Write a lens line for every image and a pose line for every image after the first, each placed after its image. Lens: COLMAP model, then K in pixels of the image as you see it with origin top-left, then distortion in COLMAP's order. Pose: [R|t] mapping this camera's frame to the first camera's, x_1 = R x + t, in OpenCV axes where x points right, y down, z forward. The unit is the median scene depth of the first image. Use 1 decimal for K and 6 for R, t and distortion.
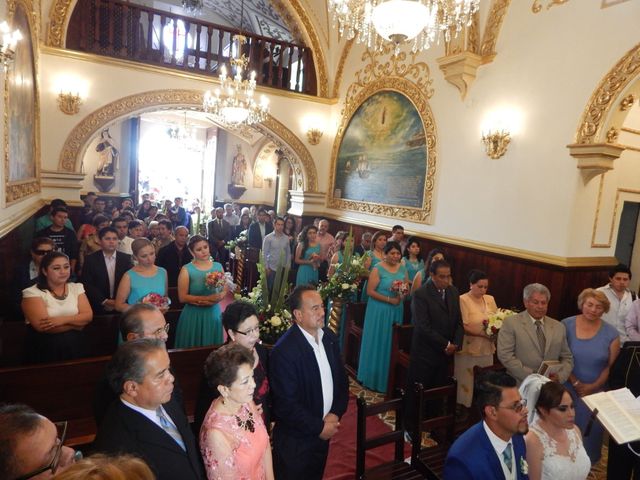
lens RADIAL K [[423.4, 0, 322.8], [0, 423.4, 238.0], [0, 0, 1]] dist [0.000650, -0.004978]
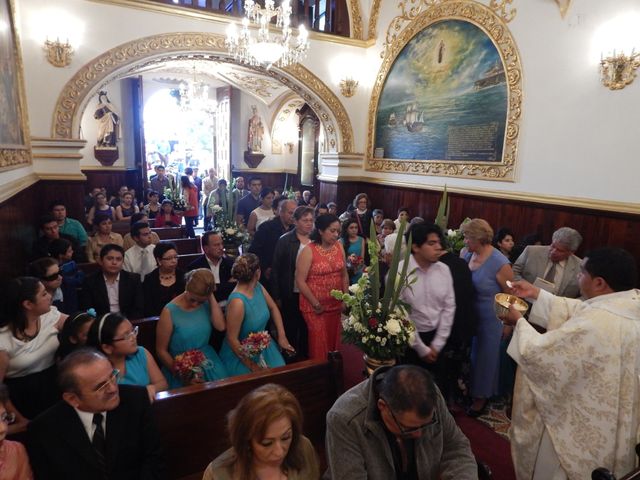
lens RADIAL K [[423.4, 0, 322.8], [0, 423.4, 238.0], [0, 0, 1]] dist [0.000650, -0.004978]
pose [[0.998907, -0.045996, -0.008260, -0.082970], [0.046448, 0.996665, 0.067095, 0.003368], [0.005146, -0.067405, 0.997712, 0.138469]]
